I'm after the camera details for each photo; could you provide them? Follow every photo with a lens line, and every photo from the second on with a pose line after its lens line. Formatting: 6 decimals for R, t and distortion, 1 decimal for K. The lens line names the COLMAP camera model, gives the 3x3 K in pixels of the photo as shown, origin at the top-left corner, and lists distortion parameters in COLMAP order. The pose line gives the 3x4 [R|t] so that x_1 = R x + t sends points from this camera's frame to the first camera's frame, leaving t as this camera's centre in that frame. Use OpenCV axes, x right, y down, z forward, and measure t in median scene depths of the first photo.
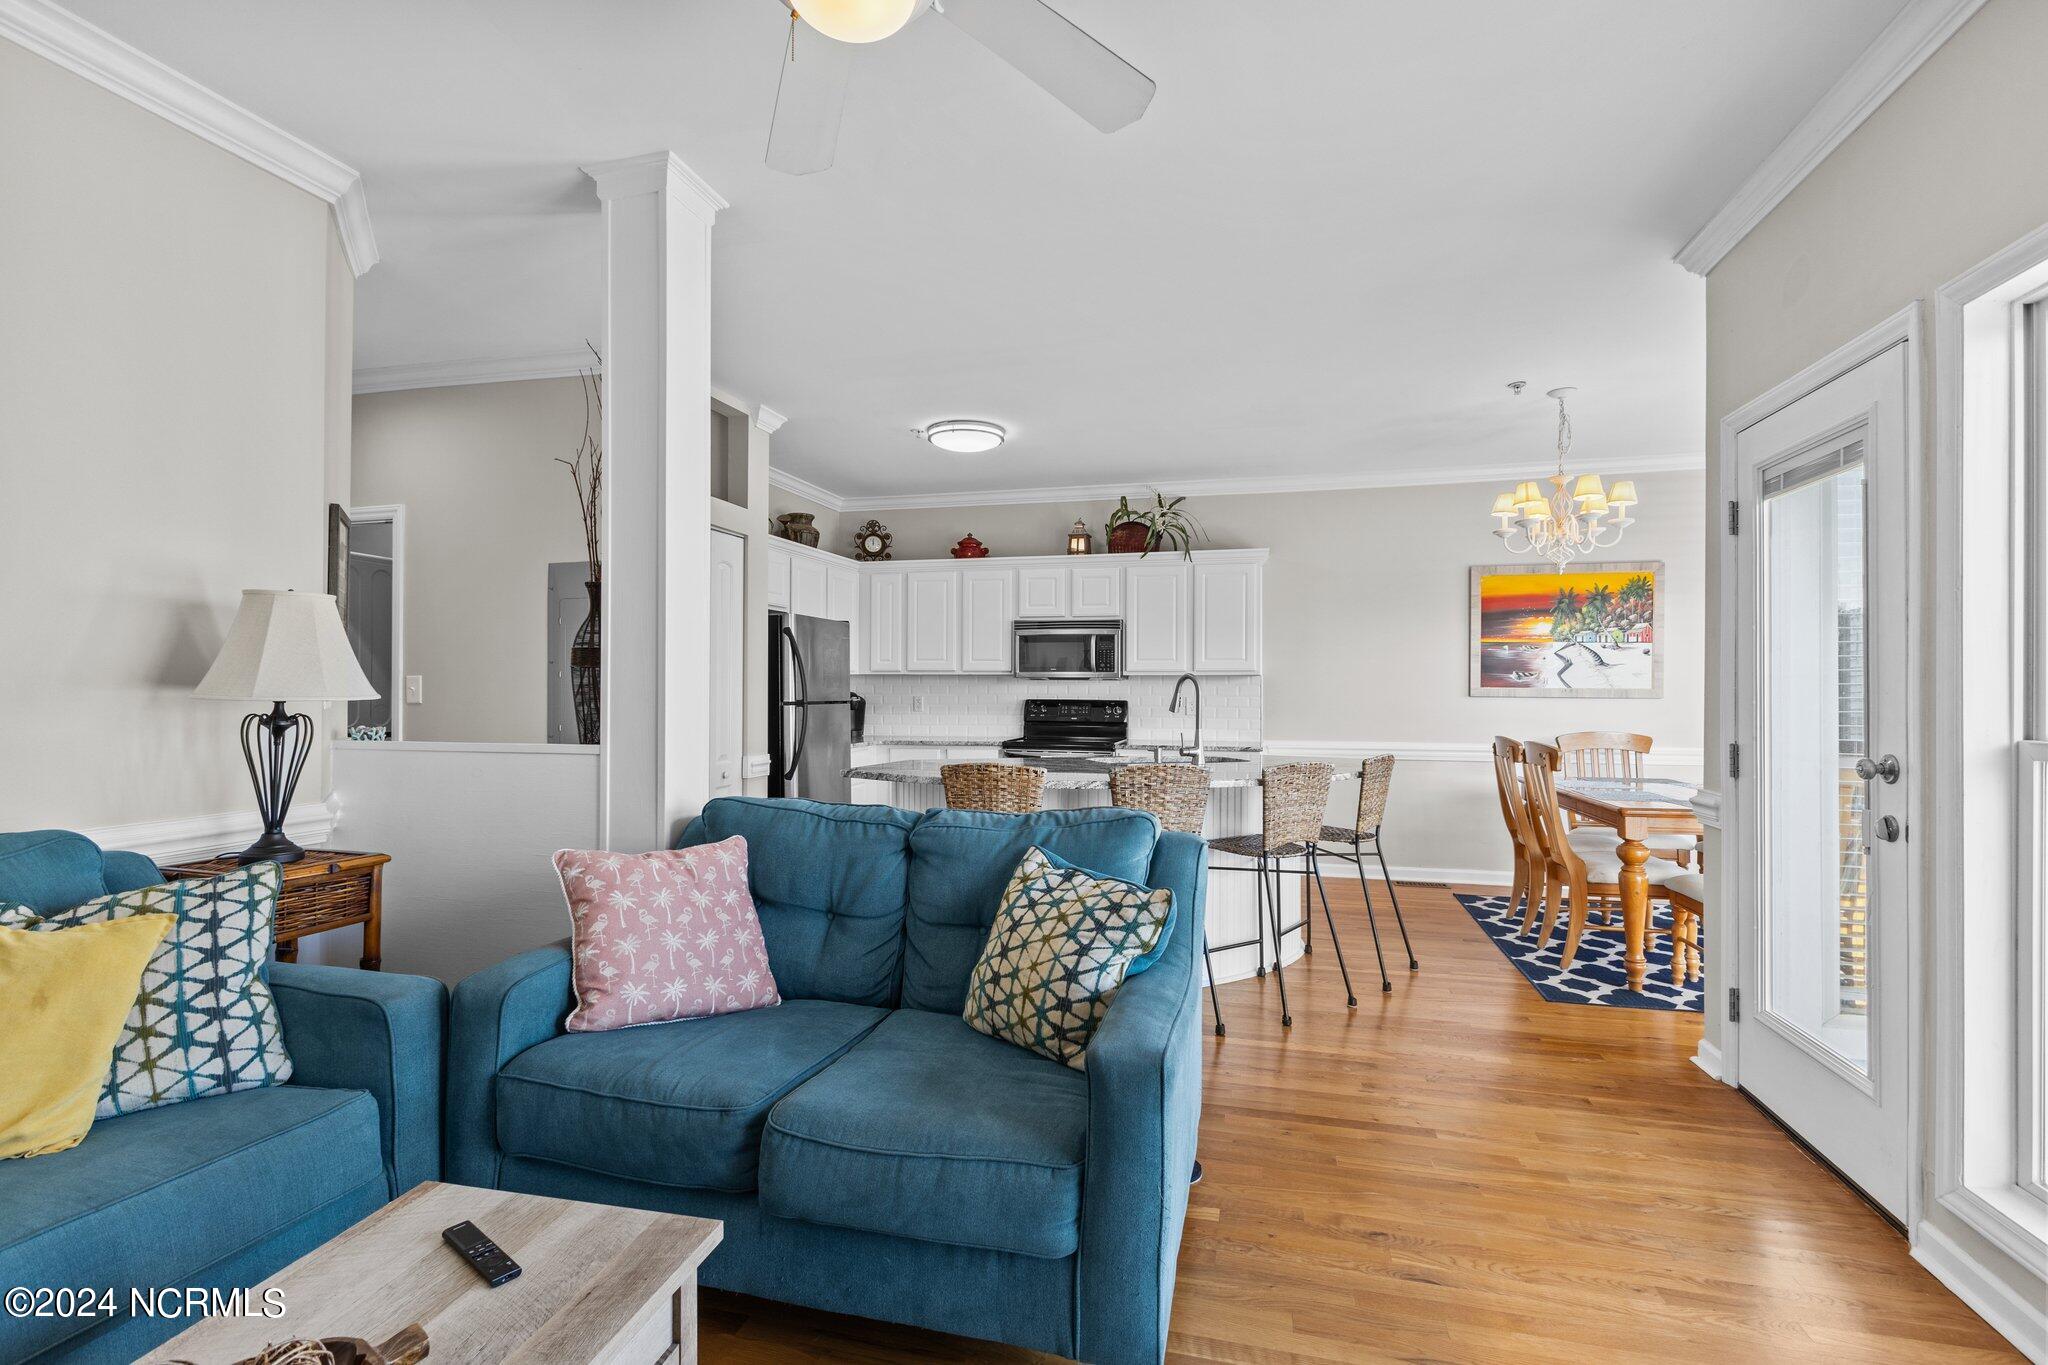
lens RADIAL K [[922.8, 0, 1021.8], [0, 922.8, 684.9], [0, 0, 1]] dist [-0.005789, -0.001760]
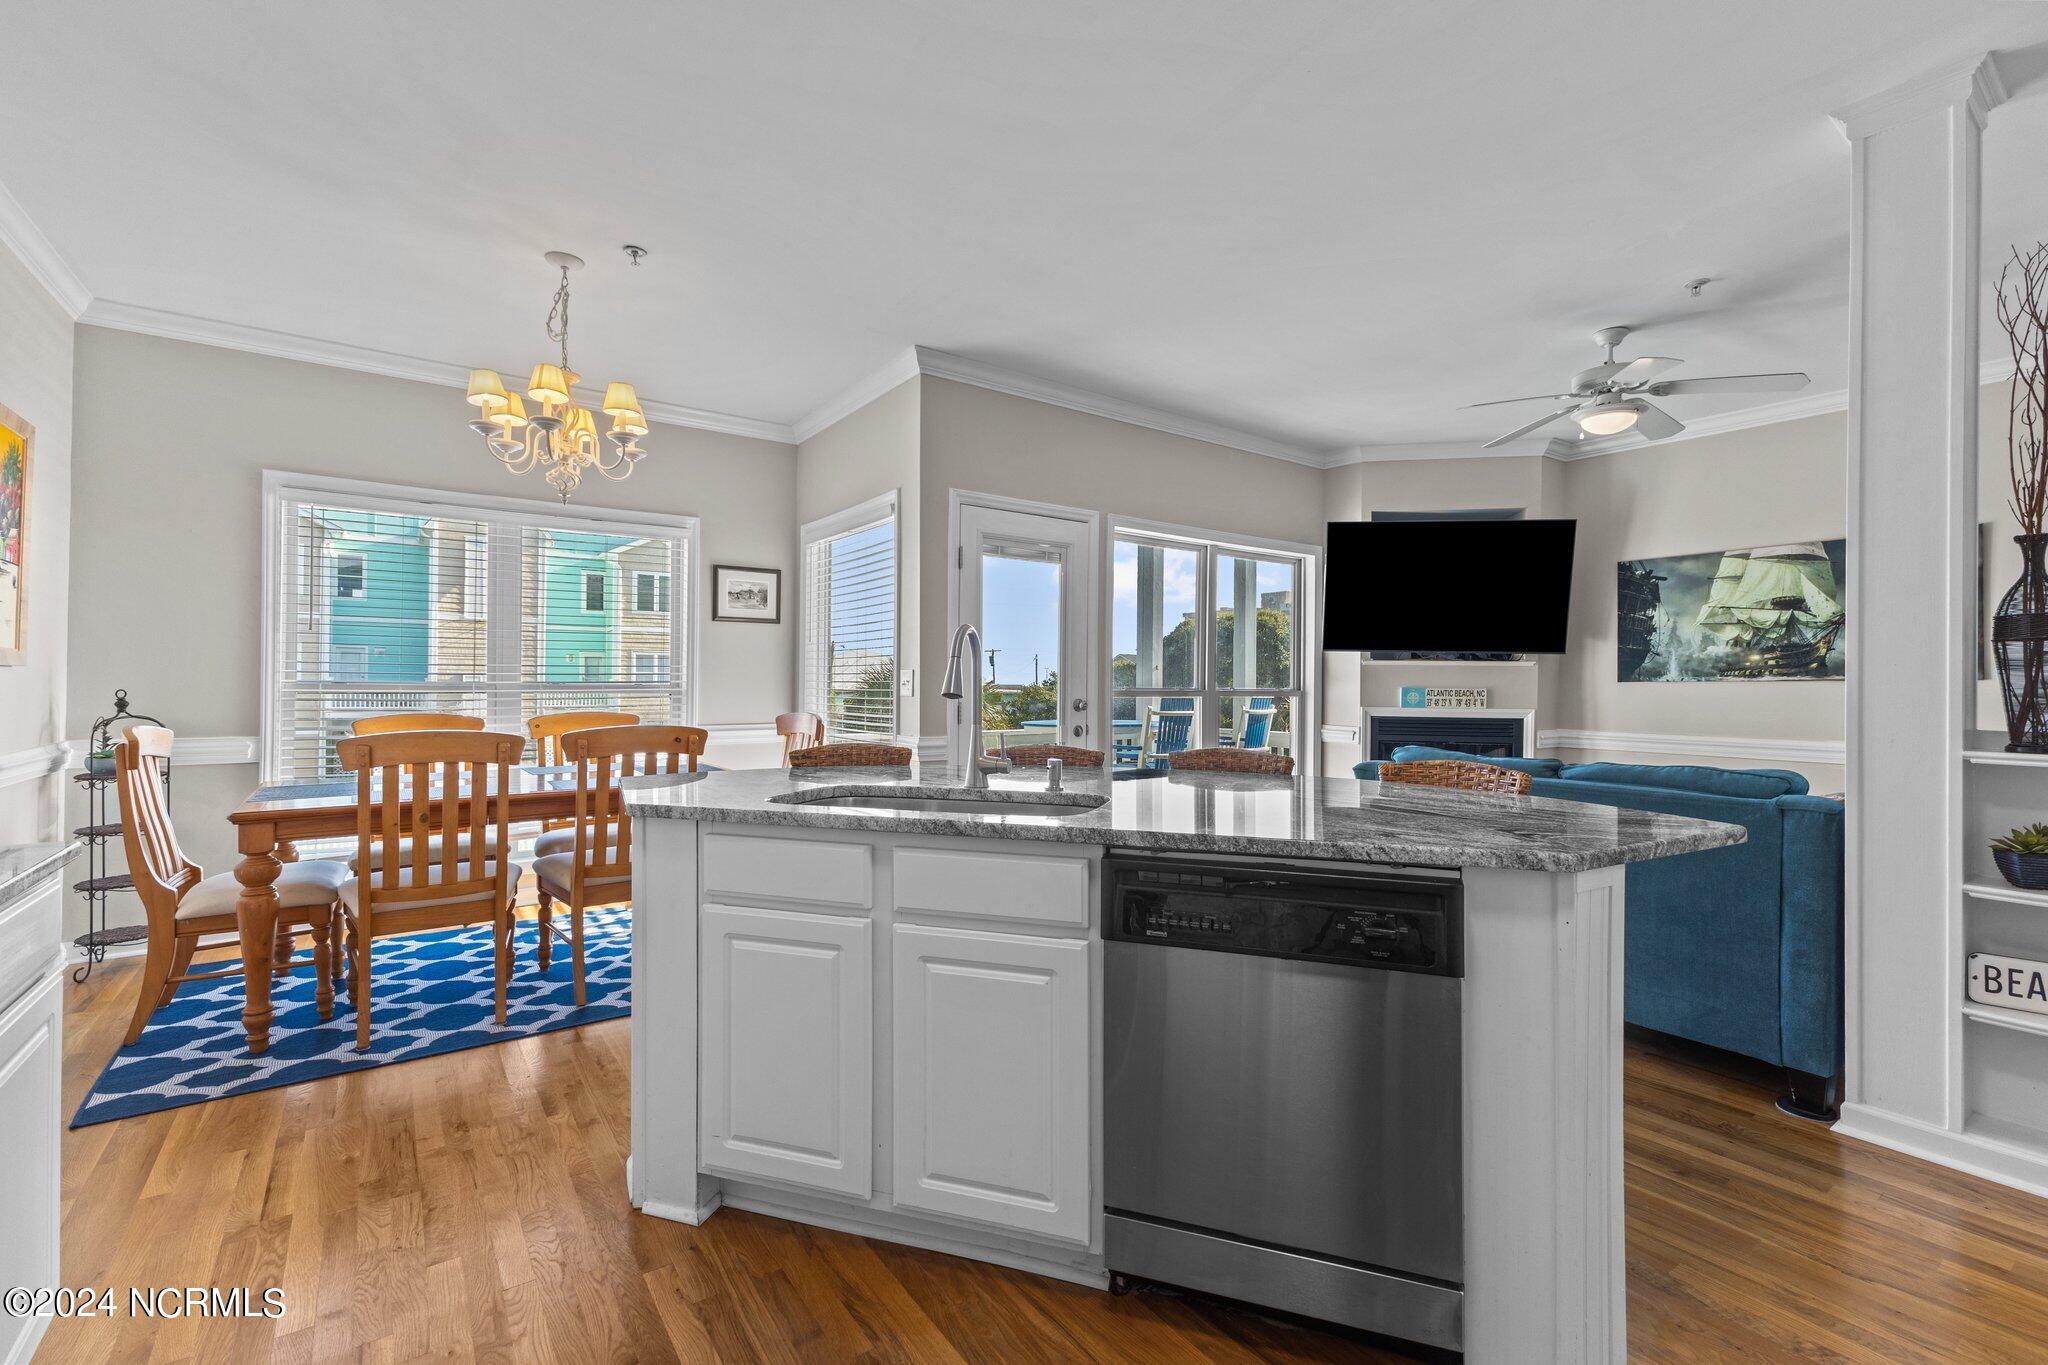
lens RADIAL K [[892.2, 0, 1016.2], [0, 892.2, 682.5], [0, 0, 1]] dist [0.008954, -0.002082]
pose [[-0.776524, -0.009605, 0.630014, -0.123474], [-0.015258, 0.999877, -0.003562, 0.016686], [-0.629903, -0.012379, -0.776576, 1.018777]]
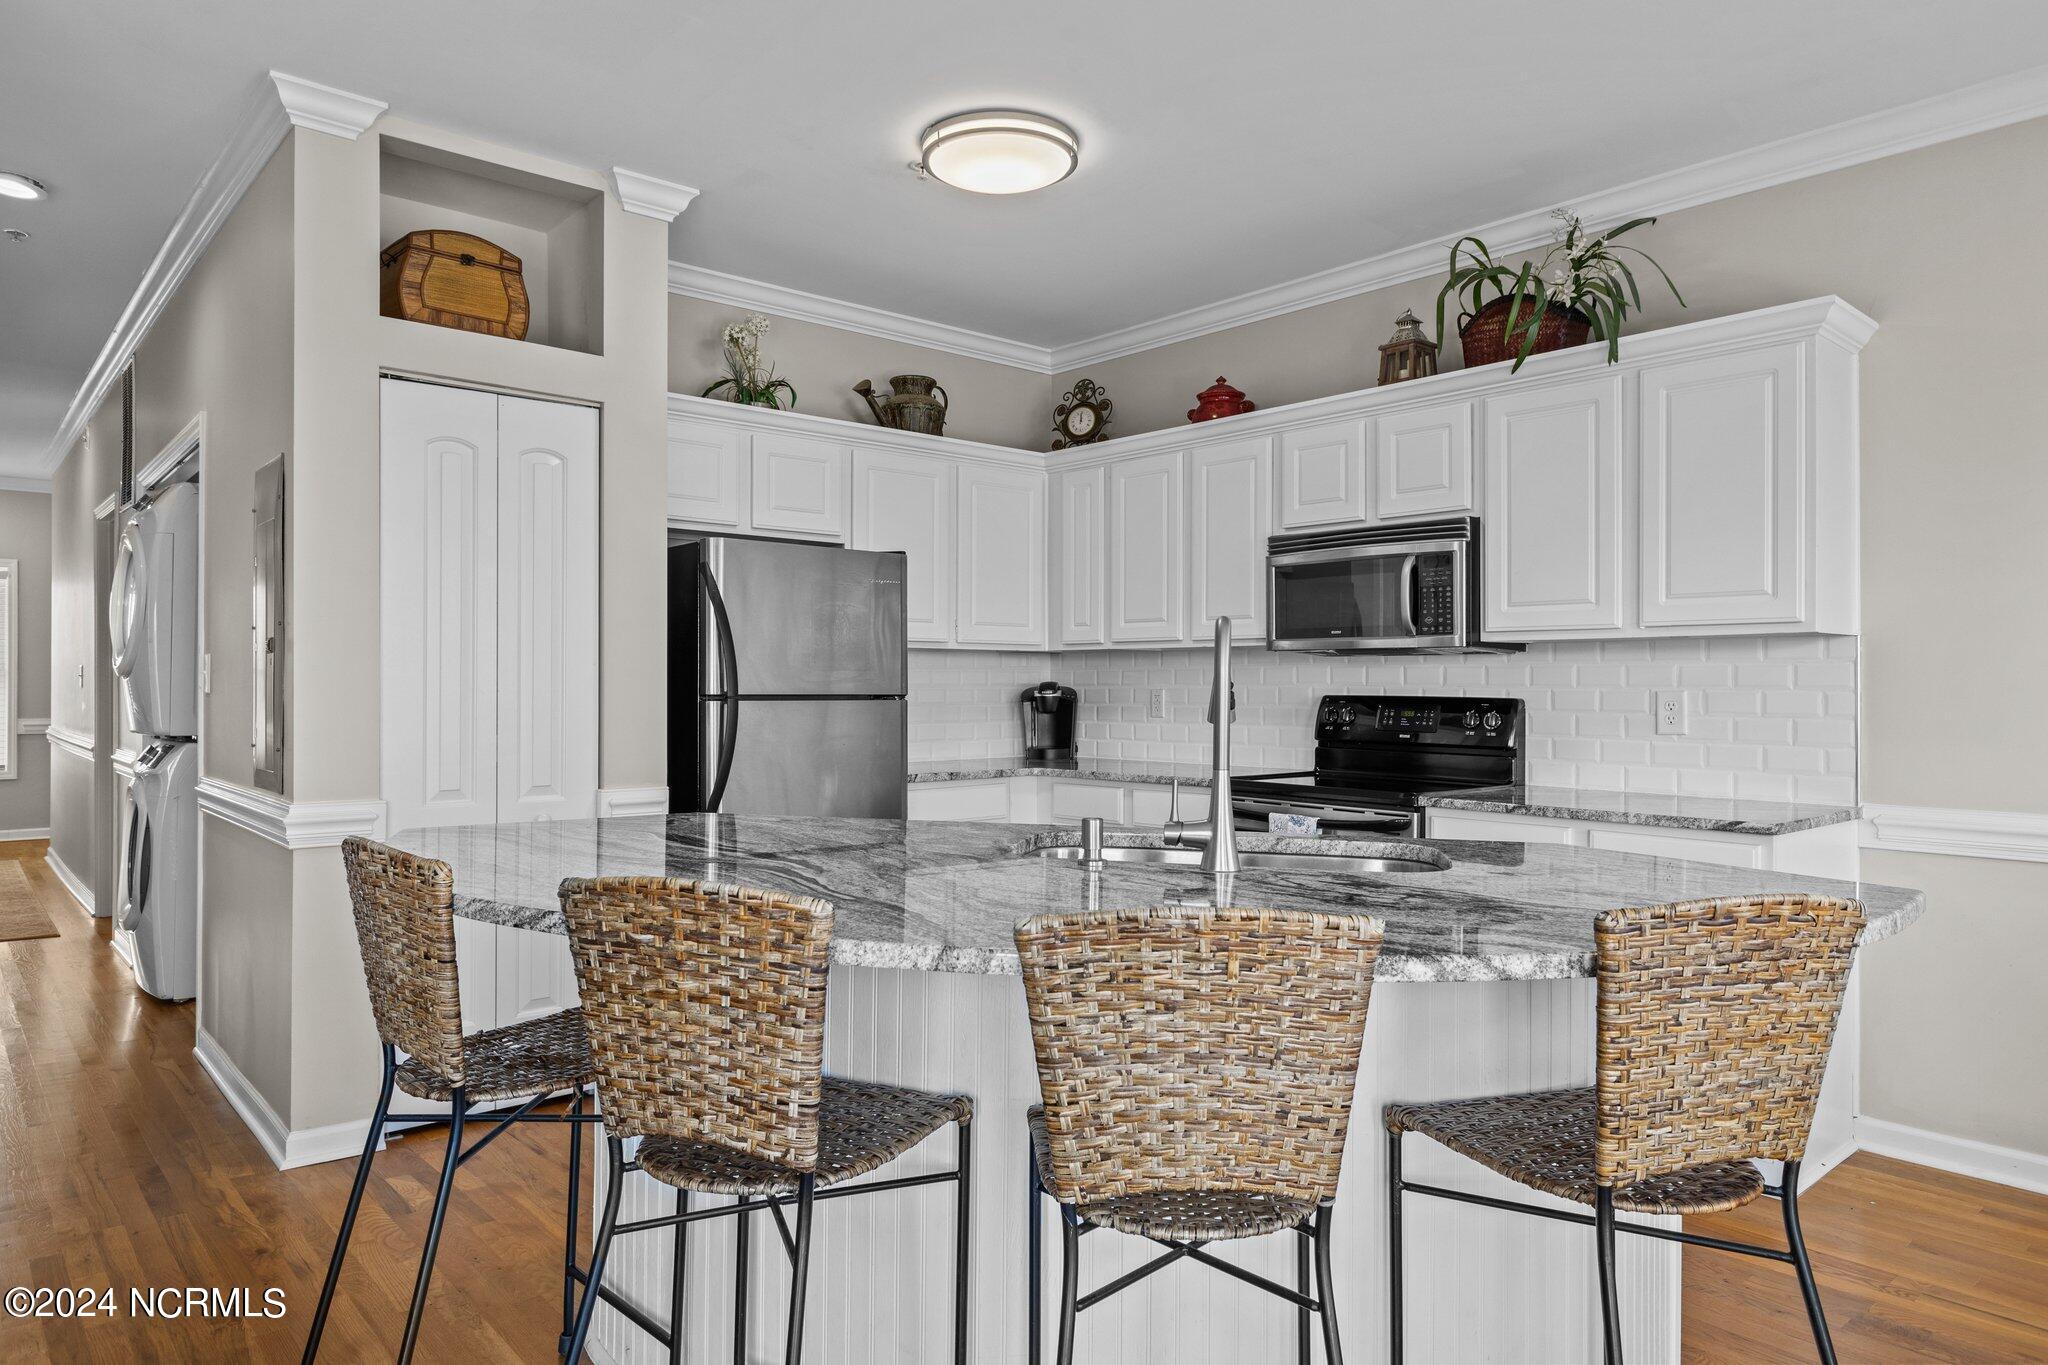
lens RADIAL K [[1261.9, 0, 1032.2], [0, 1261.9, 673.0], [0, 0, 1]] dist [0.009314, 0.002001]
pose [[0.834587, -0.006311, -0.550841, 0.288063], [0.002756, 0.999970, -0.007280, 0.009696], [0.550870, 0.004558, 0.834579, 0.401535]]
